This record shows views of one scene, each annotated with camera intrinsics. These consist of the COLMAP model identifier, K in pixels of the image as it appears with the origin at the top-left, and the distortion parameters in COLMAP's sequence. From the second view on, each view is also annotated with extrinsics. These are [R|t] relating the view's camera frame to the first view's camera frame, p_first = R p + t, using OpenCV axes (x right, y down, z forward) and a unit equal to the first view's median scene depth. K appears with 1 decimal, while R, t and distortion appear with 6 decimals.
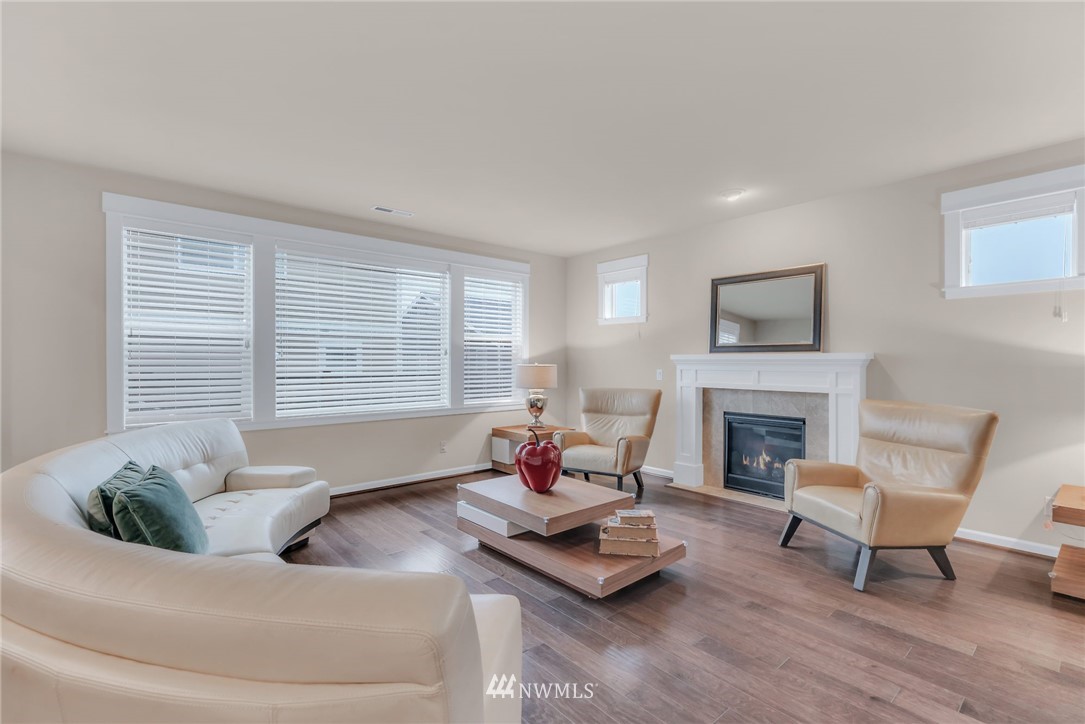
lens RADIAL K [[497.7, 0, 543.1], [0, 497.7, 363.7], [0, 0, 1]] dist [0.002619, 0.000306]
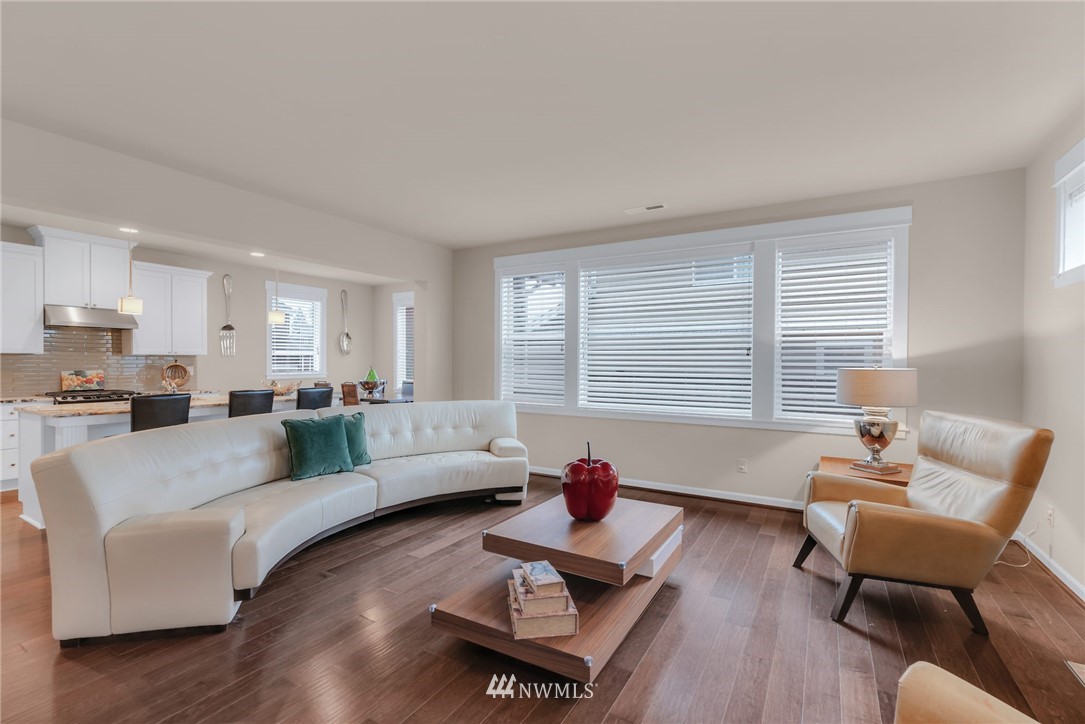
lens RADIAL K [[497.7, 0, 544.4], [0, 497.7, 363.2], [0, 0, 1]] dist [0.002619, 0.000306]
pose [[0.310303, 0.004962, -0.950625, 0.458046], [-0.010115, 0.999947, 0.001918, -0.001448], [0.950584, 0.009020, 0.310337, 0.409766]]
